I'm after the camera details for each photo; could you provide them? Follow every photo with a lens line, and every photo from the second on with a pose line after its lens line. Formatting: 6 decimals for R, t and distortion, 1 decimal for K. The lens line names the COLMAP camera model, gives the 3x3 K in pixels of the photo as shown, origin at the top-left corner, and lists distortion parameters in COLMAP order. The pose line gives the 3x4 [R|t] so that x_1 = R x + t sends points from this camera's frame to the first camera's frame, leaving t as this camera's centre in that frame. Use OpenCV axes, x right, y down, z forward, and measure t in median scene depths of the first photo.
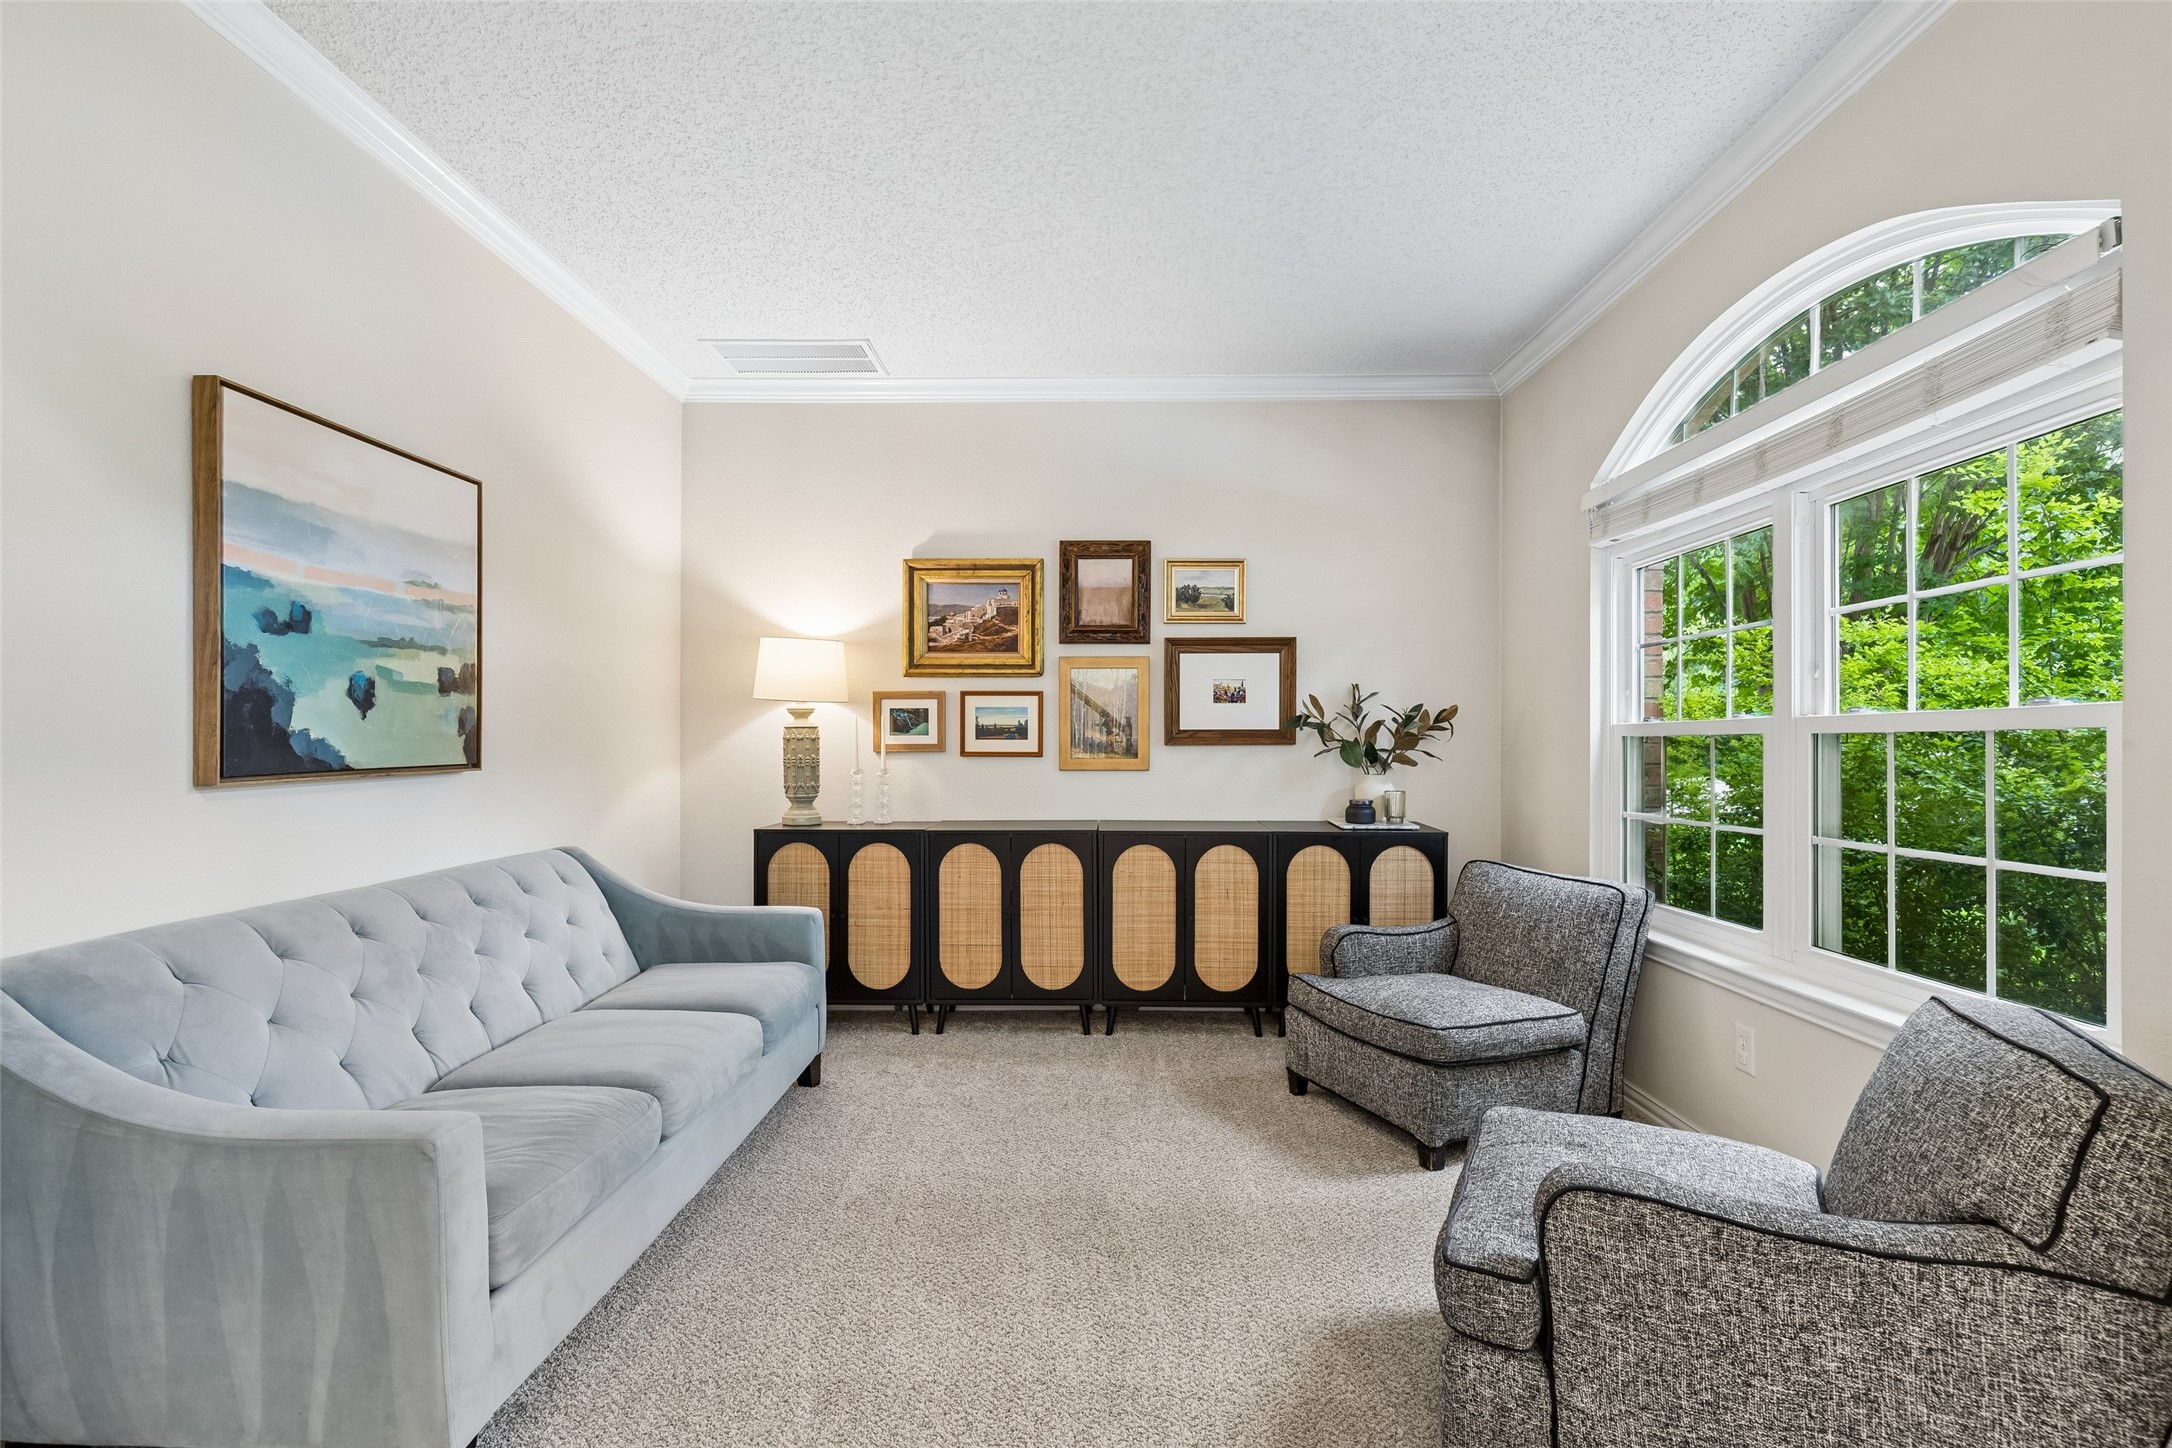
lens RADIAL K [[984.3, 0, 1088.2], [0, 984.3, 731.4], [0, 0, 1]] dist [0.014861, -0.003584]
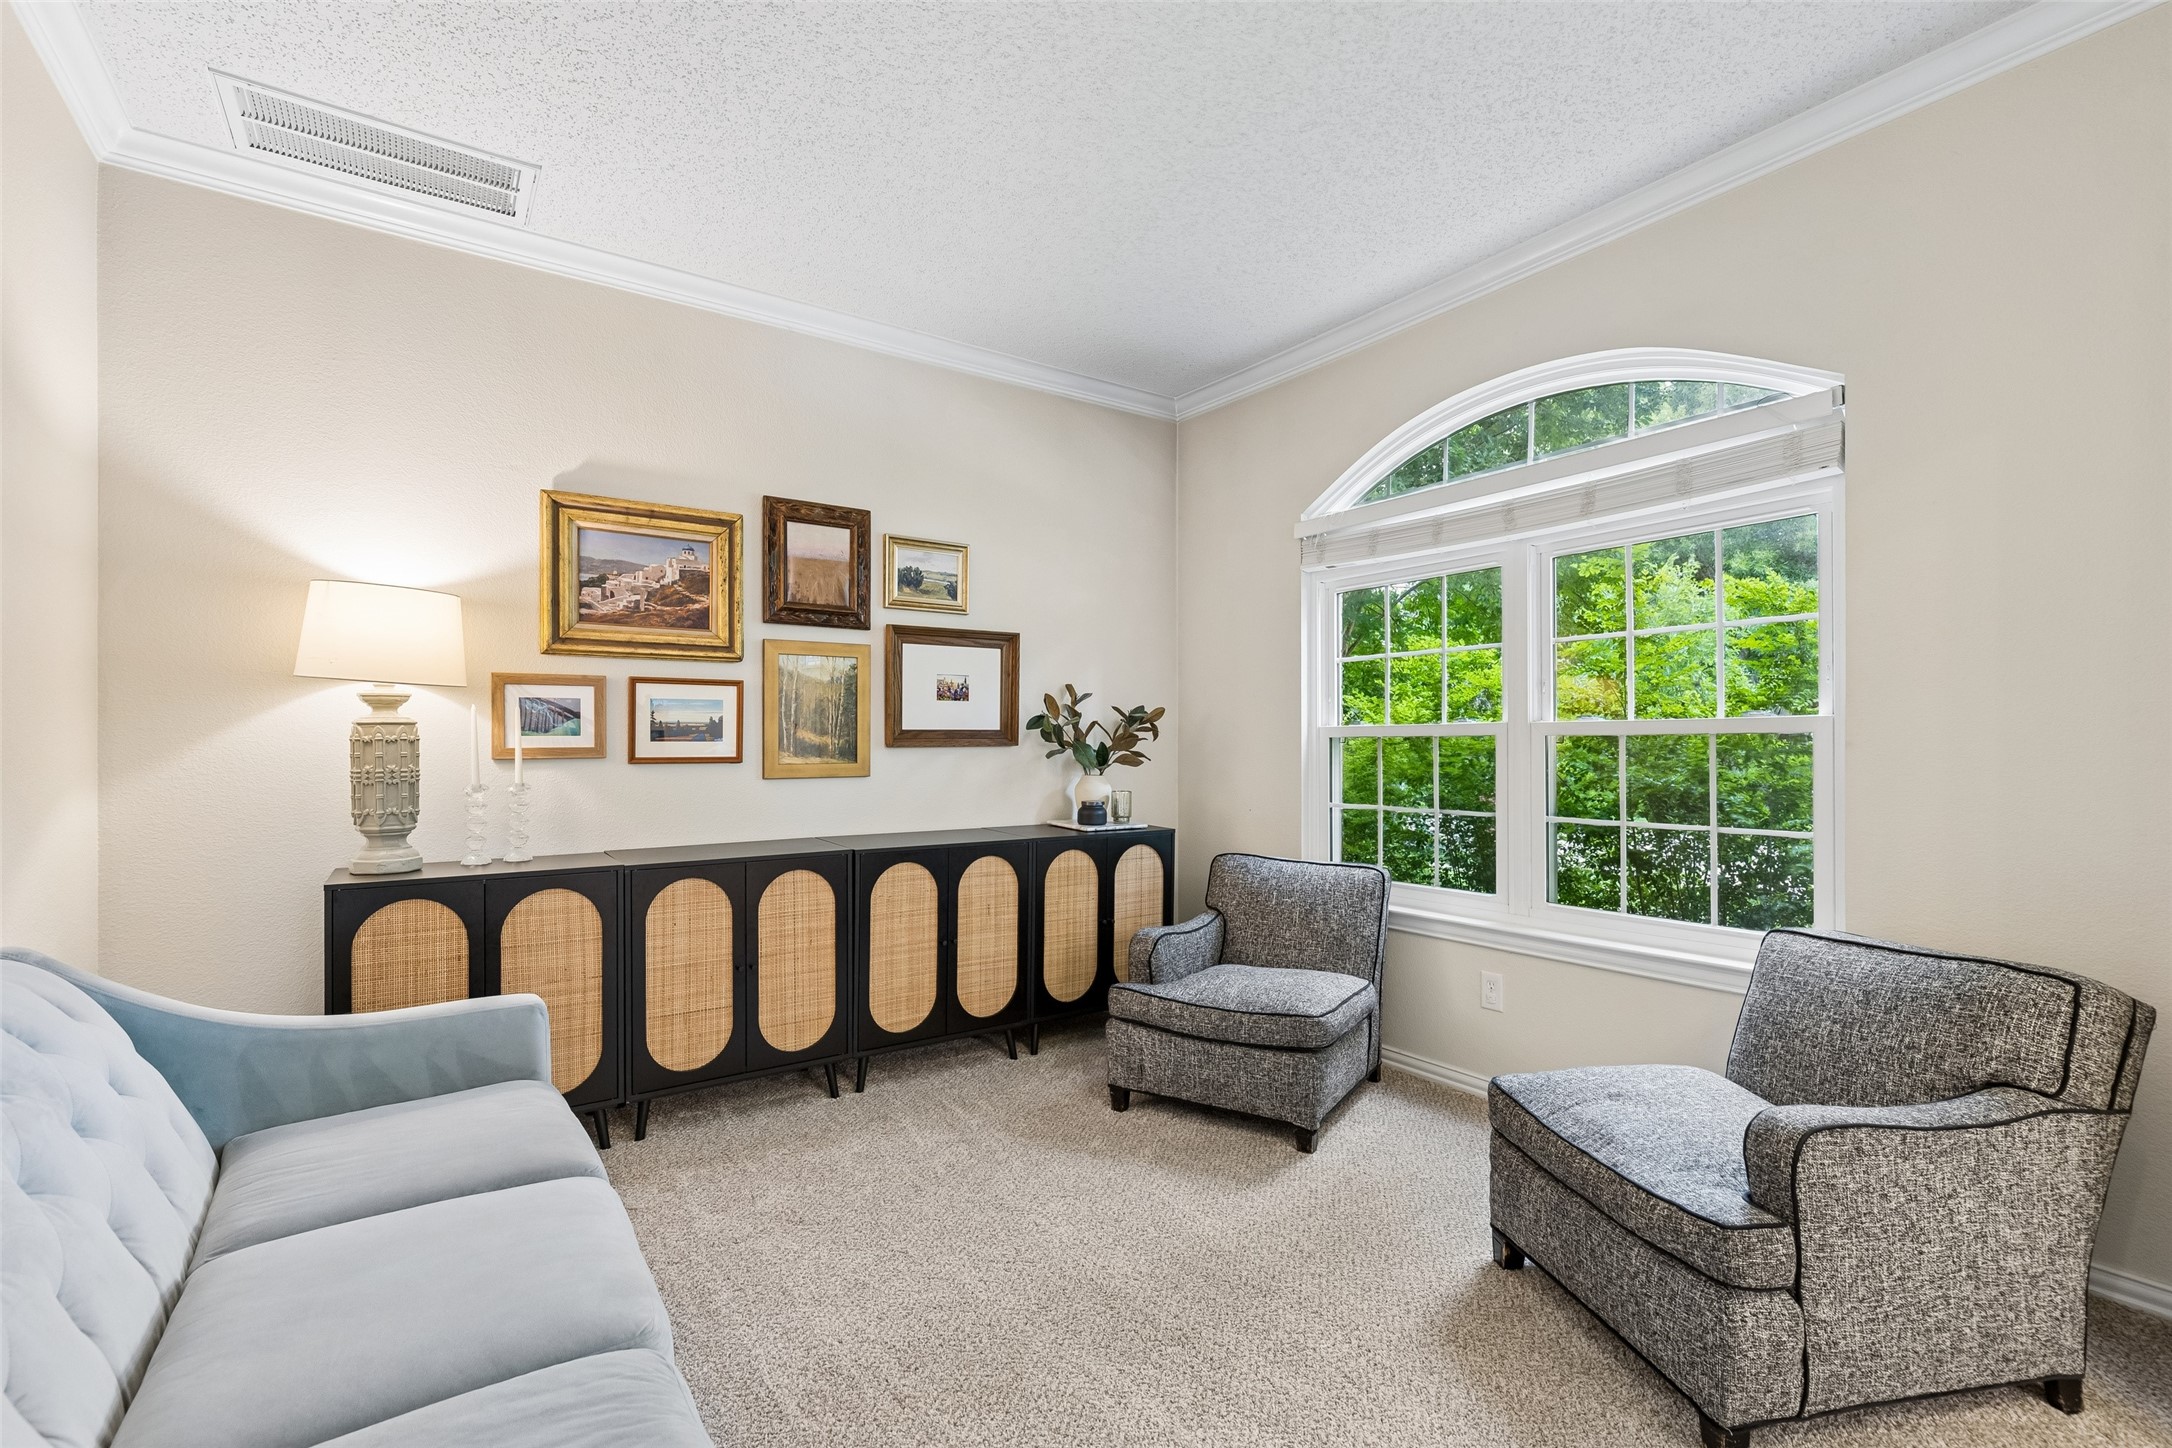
lens RADIAL K [[984.3, 0, 1093.0], [0, 984.3, 733.6], [0, 0, 1]] dist [0.014861, -0.003584]
pose [[0.809342, 0.001916, 0.587334, -0.317110], [-0.003820, 0.999991, 0.002002, -0.000575], [-0.587325, -0.003864, 0.809342, 0.203263]]
